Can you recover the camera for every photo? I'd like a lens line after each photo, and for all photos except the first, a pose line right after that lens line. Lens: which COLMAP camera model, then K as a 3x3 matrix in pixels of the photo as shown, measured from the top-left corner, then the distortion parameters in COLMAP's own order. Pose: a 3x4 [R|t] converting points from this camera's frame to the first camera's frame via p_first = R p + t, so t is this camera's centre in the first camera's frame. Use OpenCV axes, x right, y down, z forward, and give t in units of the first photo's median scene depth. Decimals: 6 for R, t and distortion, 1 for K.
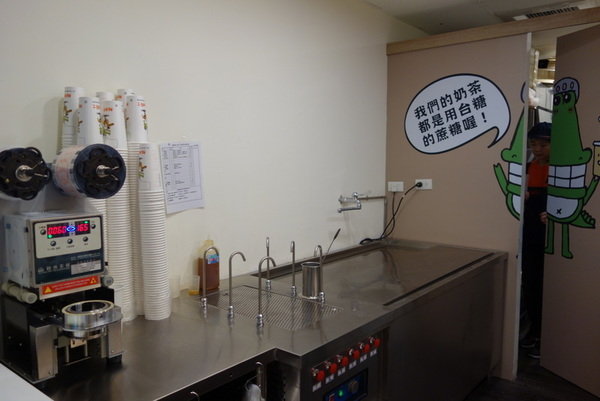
lens RADIAL K [[472.1, 0, 300.0], [0, 472.1, 200.5], [0, 0, 1]] dist [0.003066, -0.000180]
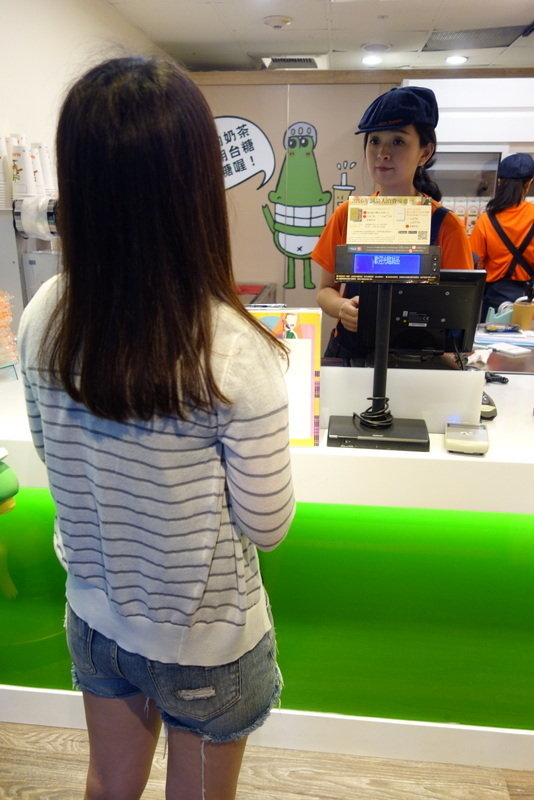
lens RADIAL K [[649.0, 0, 267.0], [0, 649.0, 400.0], [0, 0, 1]] dist [0.007207, 0.001179]
pose [[0.846233, -0.154370, 0.509960, -0.748307], [0.041484, 0.973293, 0.225788, 0.043571], [-0.531196, -0.169914, 0.830036, -0.624850]]
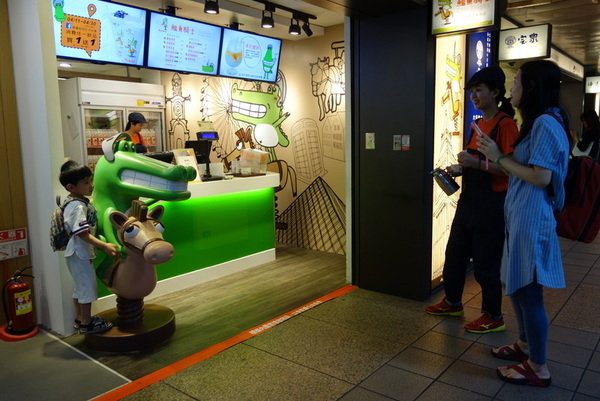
lens RADIAL K [[472.1, 0, 300.0], [0, 472.1, 200.5], [0, 0, 1]] dist [0.003066, -0.000180]
pose [[0.012843, -0.132226, 0.991136, -2.567967], [0.104192, 0.985999, 0.130191, 0.122448], [-0.994474, 0.101597, 0.026440, -0.512211]]
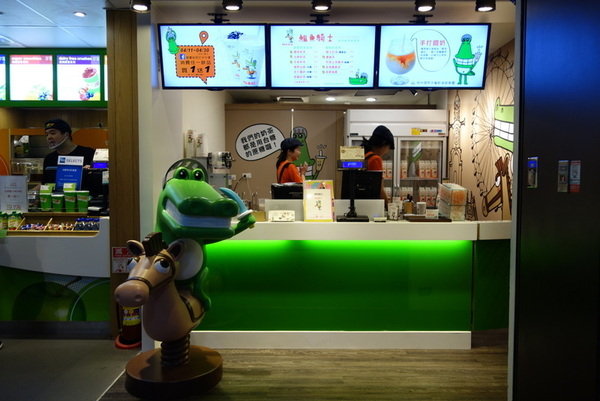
lens RADIAL K [[472.1, 0, 300.0], [0, 472.1, 200.5], [0, 0, 1]] dist [0.003066, -0.000180]
pose [[0.785887, -0.029655, 0.617659, -1.516969], [0.052870, 0.998414, -0.019333, 0.228807], [-0.616106, 0.047849, 0.786209, -1.352786]]
